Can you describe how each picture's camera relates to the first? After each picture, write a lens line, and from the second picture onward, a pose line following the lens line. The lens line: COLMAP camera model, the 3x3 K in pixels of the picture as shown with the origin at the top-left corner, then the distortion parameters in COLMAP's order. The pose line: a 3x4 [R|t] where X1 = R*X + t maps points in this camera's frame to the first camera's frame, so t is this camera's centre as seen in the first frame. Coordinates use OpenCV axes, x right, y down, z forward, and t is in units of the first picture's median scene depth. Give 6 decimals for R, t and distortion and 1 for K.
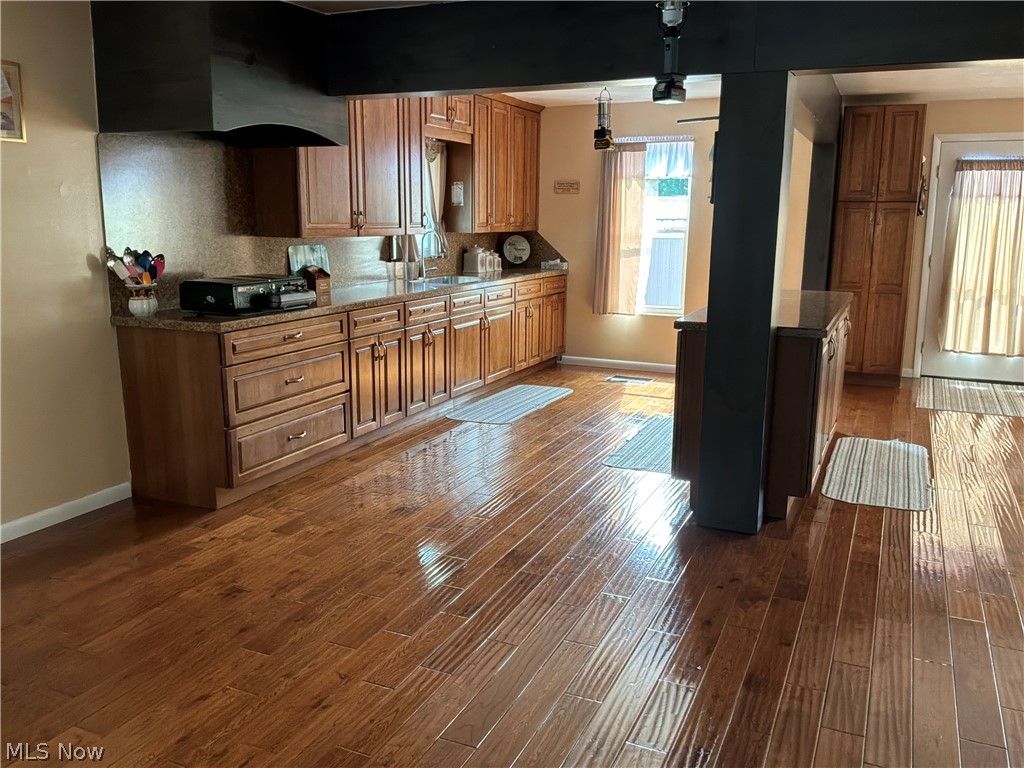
lens RADIAL K [[850.9, 0, 512.8], [0, 850.9, 383.4], [0, 0, 1]] dist [0.033181, -0.073186]
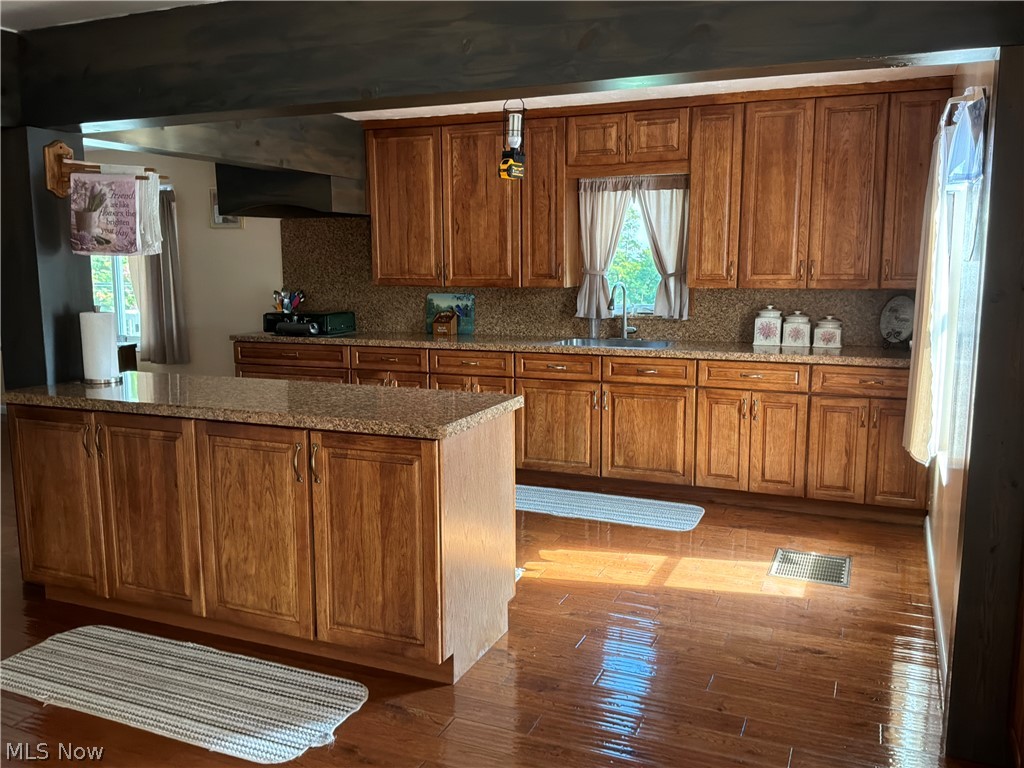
lens RADIAL K [[850.9, 0, 512.6], [0, 850.9, 385.6], [0, 0, 1]] dist [0.033181, -0.073186]
pose [[0.006817, 0.128901, -0.991634, 1.026068], [-0.180893, 0.975456, 0.125554, -0.228200], [0.983479, 0.178524, 0.029967, 1.217026]]
